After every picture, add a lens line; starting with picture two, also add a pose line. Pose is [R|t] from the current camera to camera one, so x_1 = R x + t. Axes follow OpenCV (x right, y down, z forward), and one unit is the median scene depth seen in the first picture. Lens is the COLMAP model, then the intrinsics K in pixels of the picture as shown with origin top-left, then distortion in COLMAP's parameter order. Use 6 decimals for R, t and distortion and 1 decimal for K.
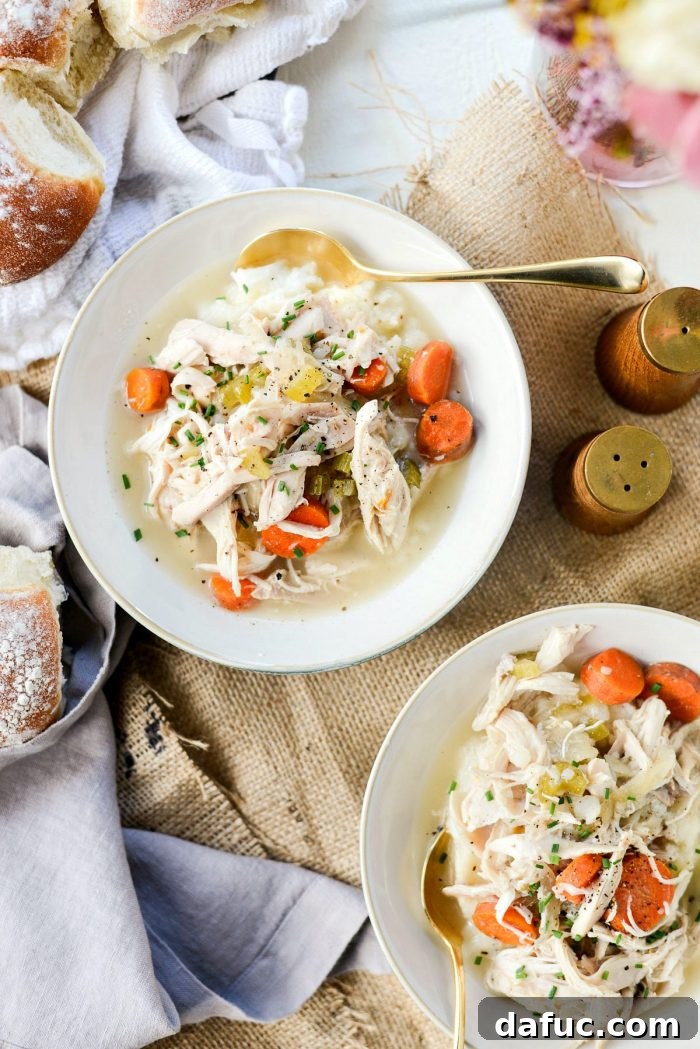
lens RADIAL K [[1573.8, 0, 350.0], [0, 1573.8, 524.5], [0, 0, 1]] dist [-0.162575, 0.106464]
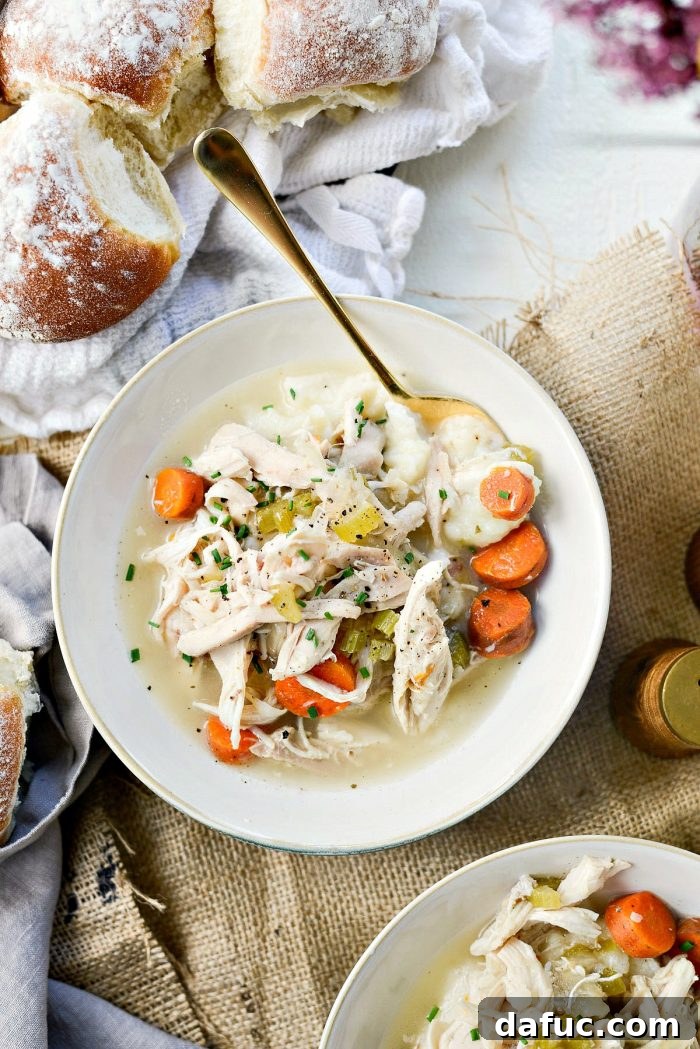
lens RADIAL K [[1573.8, 0, 350.0], [0, 1573.8, 524.5], [0, 0, 1]] dist [-0.162575, 0.106464]
pose [[0.980037, 0.198796, -0.002848, -0.030119], [-0.198559, 0.977940, -0.064864, -0.030223], [-0.010109, 0.064135, 0.997890, 0.127746]]
